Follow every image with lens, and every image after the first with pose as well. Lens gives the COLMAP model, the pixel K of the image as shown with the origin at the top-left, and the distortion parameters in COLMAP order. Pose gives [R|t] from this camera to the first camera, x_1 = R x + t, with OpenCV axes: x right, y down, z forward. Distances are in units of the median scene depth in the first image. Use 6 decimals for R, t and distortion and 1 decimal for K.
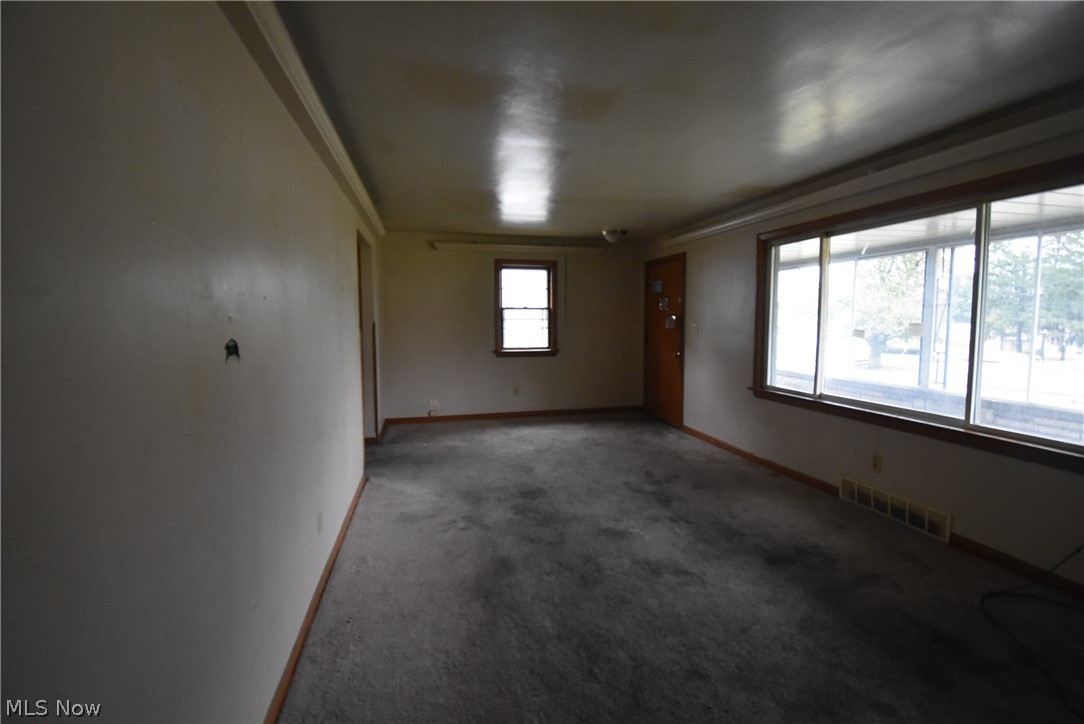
lens RADIAL K [[481.1, 0, 547.1], [0, 481.1, 356.7], [0, 0, 1]] dist [0.016697, -0.023365]
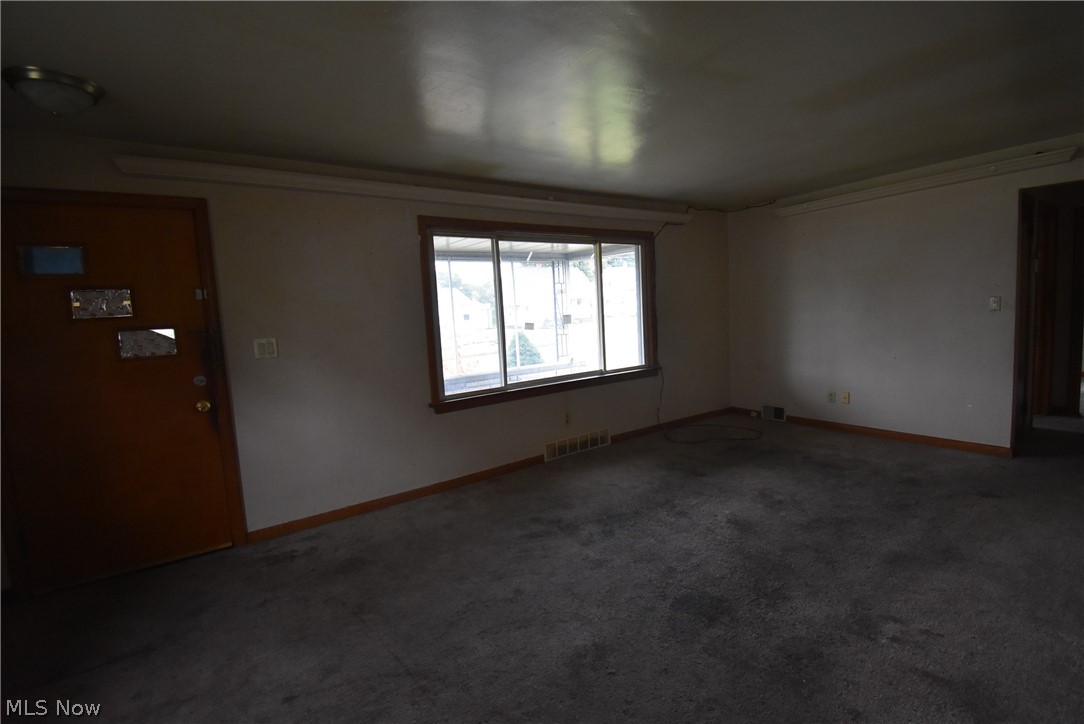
lens RADIAL K [[481.1, 0, 547.1], [0, 481.1, 356.7], [0, 0, 1]] dist [0.016697, -0.023365]
pose [[-0.355703, -0.066313, 0.932243, -0.527235], [0.128165, 0.984595, 0.118939, -0.115477], [-0.925769, 0.161788, -0.341725, 1.439818]]
